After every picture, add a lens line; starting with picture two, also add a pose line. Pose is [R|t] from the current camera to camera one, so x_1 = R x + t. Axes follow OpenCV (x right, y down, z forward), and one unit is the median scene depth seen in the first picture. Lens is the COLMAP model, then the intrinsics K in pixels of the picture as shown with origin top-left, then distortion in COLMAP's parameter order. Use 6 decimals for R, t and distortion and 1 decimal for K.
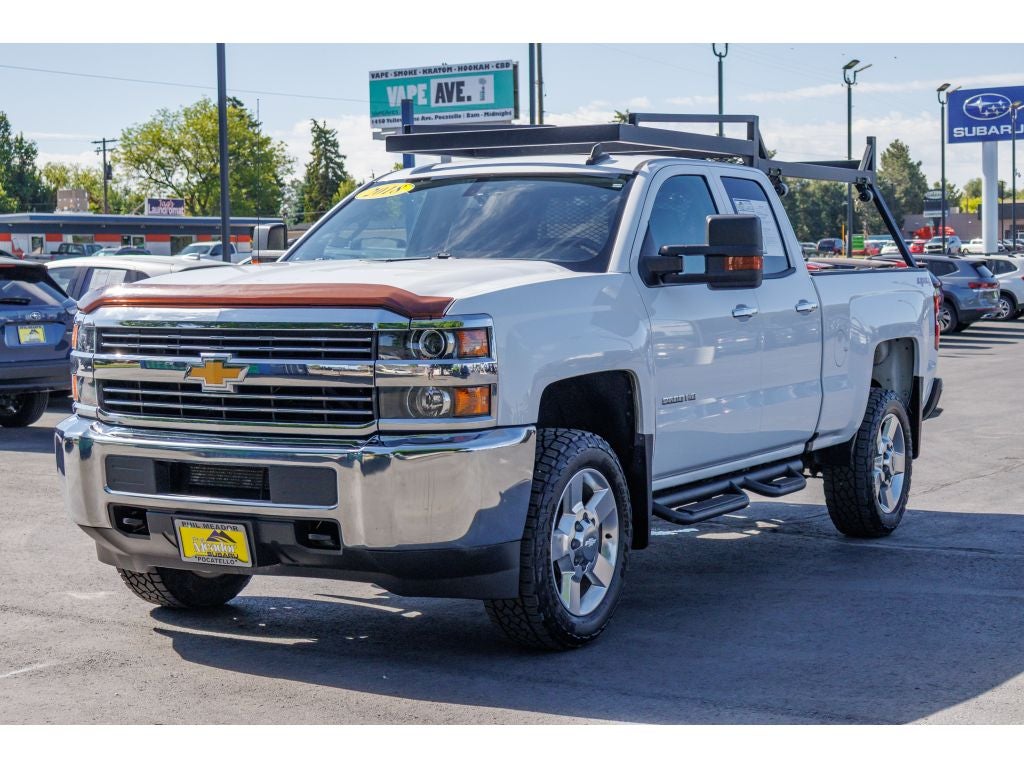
lens RADIAL K [[1850.8, 0, 511.6], [0, 1850.8, 380.5], [0, 0, 1]] dist [-0.063757, 0.000000]
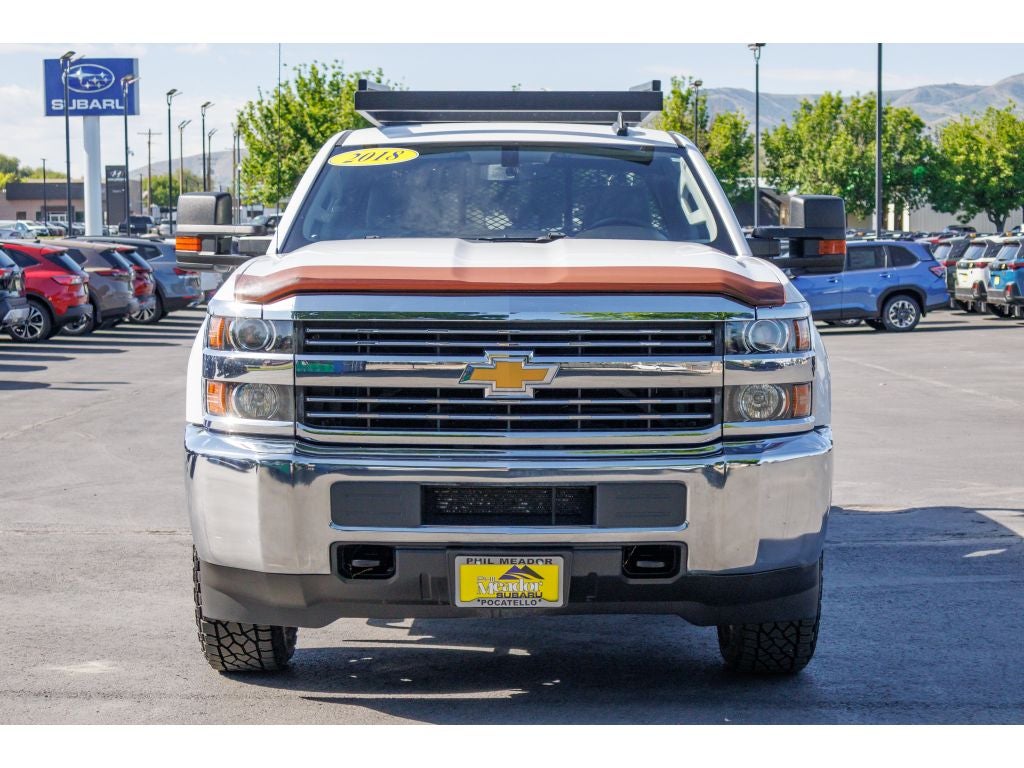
lens RADIAL K [[1986.3, 0, 511.7], [0, 1986.3, 387.0], [0, 0, 1]] dist [0.013003, 0.000000]
pose [[0.858688, -0.024086, 0.511933, -0.598556], [0.020715, 0.999710, 0.012289, -0.009097], [-0.512080, 0.000053, 0.858938, 0.235469]]
